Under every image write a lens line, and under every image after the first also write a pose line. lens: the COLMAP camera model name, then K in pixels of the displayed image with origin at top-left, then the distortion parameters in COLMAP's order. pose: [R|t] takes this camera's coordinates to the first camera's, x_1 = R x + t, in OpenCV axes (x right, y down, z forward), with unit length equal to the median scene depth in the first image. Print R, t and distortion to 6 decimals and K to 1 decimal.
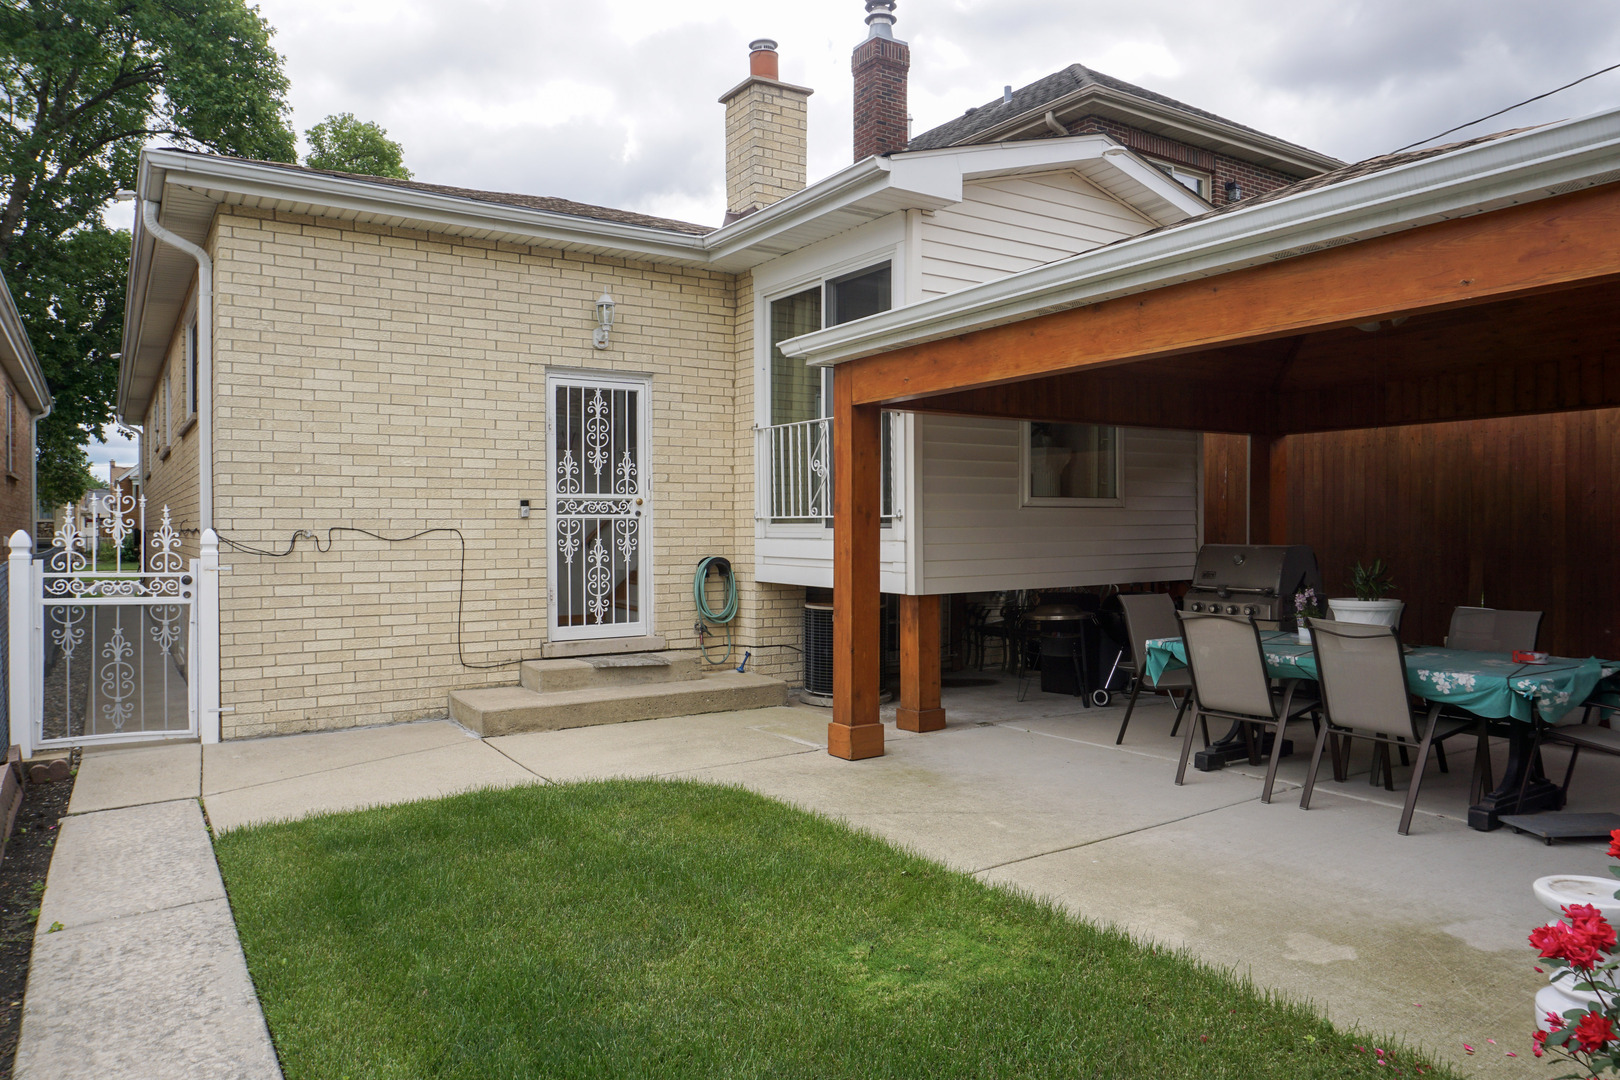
lens RADIAL K [[1113.9, 0, 810.0], [0, 1113.9, 540.0], [0, 0, 1]] dist [-0.005273, 0.002321]
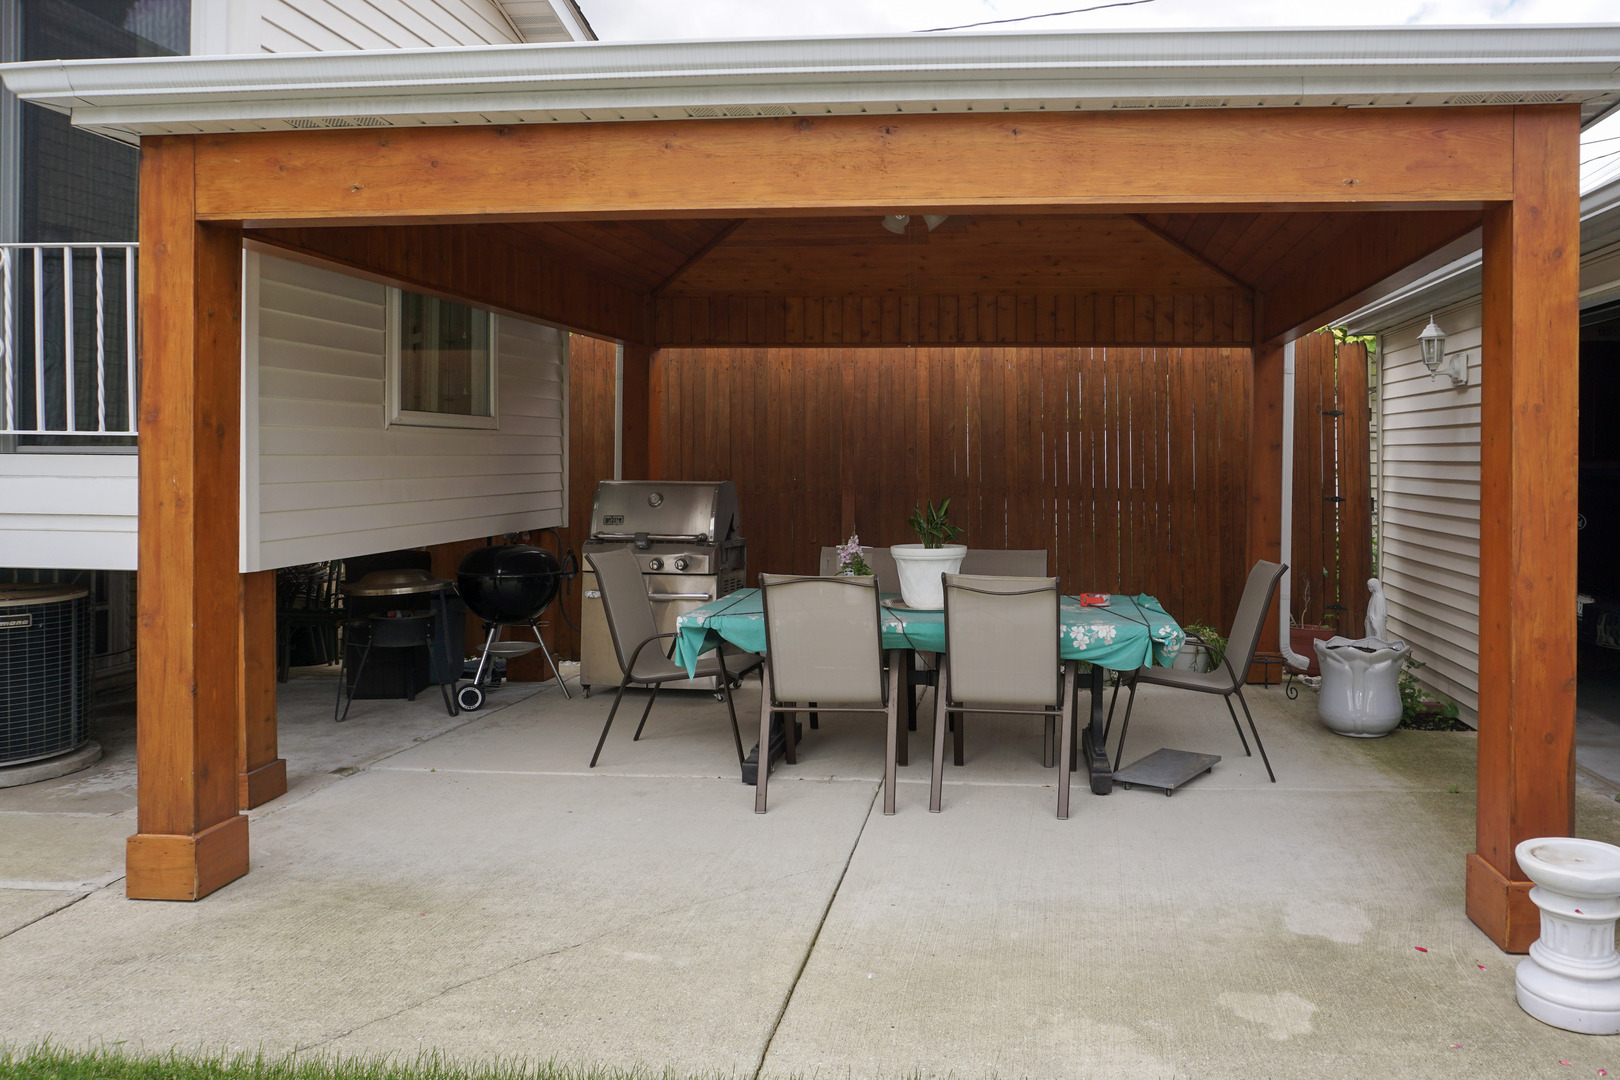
lens RADIAL K [[1143.5, 0, 810.4], [0, 1143.5, 471.8], [0, 0, 1]] dist [-0.033105, 0.006264]
pose [[0.606313, -0.000936, 0.795226, -0.245621], [-0.000653, 0.999998, 0.001674, -0.004687], [-0.795226, -0.001535, 0.606311, 0.530827]]
